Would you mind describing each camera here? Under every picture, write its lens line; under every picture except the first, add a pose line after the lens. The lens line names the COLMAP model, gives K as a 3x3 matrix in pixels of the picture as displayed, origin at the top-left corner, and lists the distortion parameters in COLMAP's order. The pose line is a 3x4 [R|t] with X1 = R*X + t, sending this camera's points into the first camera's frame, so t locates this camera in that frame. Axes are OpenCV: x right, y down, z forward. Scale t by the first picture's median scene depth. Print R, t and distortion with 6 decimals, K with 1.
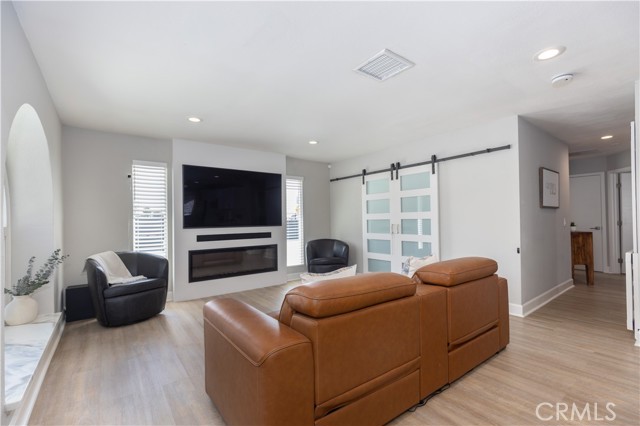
lens RADIAL K [[284.0, 0, 320.5], [0, 284.0, 215.3], [0, 0, 1]] dist [-0.000135, 0.000353]
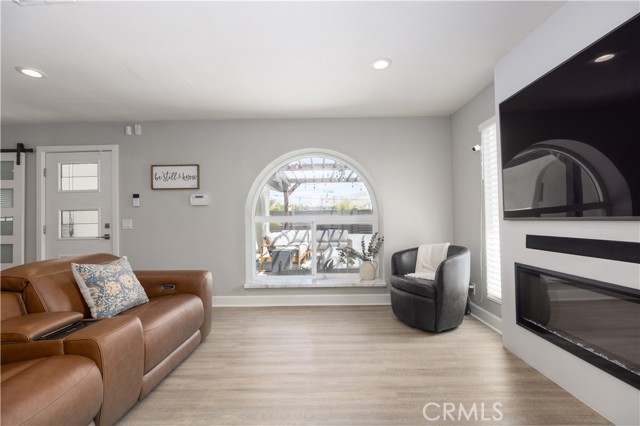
lens RADIAL K [[284.0, 0, 320.5], [0, 284.0, 215.3], [0, 0, 1]] dist [-0.000135, 0.000353]
pose [[-0.608867, 0.010545, -0.793203, 0.171654], [0.036181, 0.999240, -0.014488, 0.032277], [0.792447, -0.037520, -0.608786, 1.043931]]
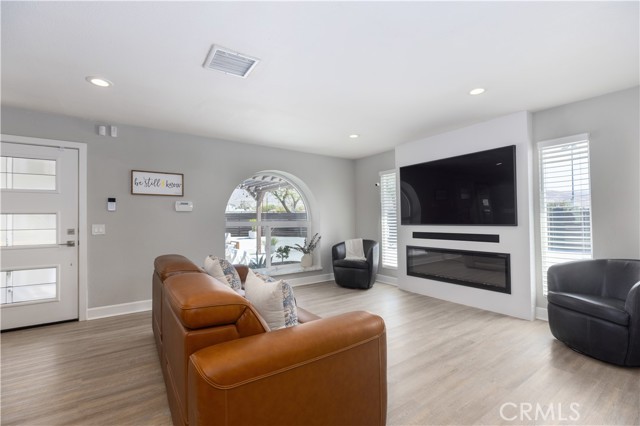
lens RADIAL K [[284.0, 0, 320.5], [0, 284.0, 215.3], [0, 0, 1]] dist [-0.000135, 0.000353]
pose [[-0.034662, -0.003478, -0.999393, 0.637330], [0.025719, 0.999660, -0.004371, 0.004973], [0.999068, -0.025855, -0.034560, 0.716240]]
